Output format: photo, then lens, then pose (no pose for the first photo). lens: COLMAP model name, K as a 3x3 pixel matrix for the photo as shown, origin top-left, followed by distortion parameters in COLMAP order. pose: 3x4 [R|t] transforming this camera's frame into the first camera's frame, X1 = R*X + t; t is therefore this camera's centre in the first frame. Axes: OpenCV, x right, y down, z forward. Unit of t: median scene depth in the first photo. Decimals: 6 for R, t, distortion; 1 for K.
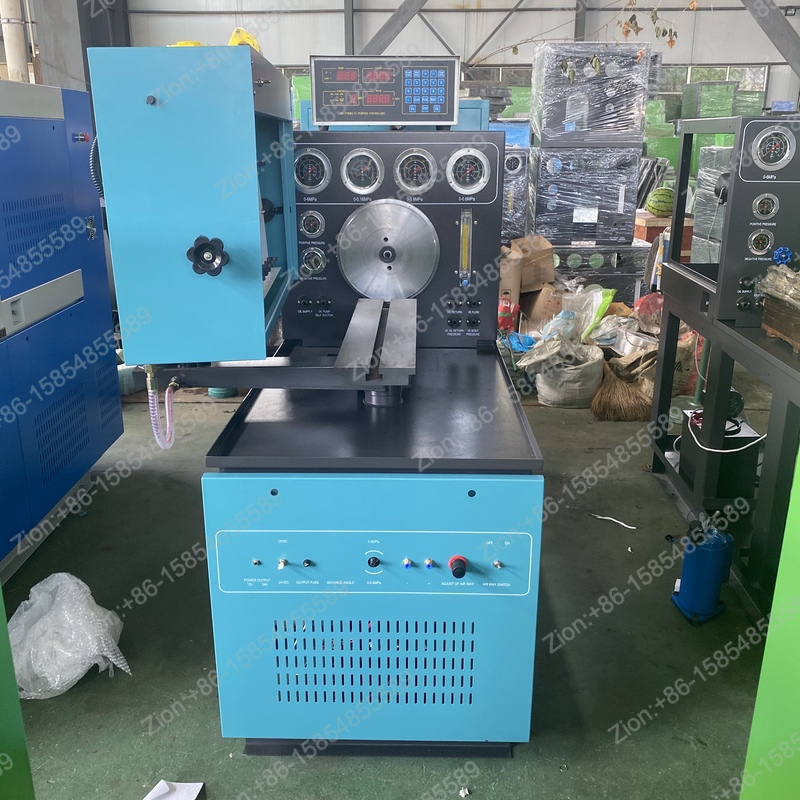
lens RADIAL K [[829.1, 0, 402.4], [0, 829.1, 397.2], [0, 0, 1]] dist [0.024964, 0.000000]
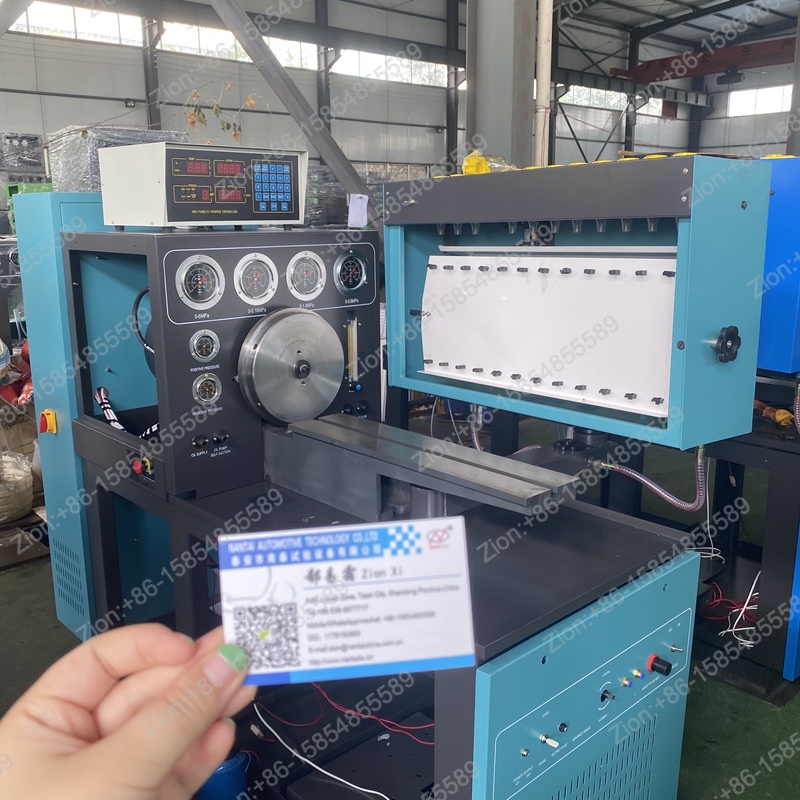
lens RADIAL K [[829.1, 0, 405.7], [0, 829.1, 401.9], [0, 0, 1]] dist [0.024964, 0.000000]
pose [[0.736279, -0.154481, 0.658809, -0.497286], [0.213105, 0.976987, -0.009074, -0.104516], [-0.642246, 0.147077, 0.752256, 0.271252]]
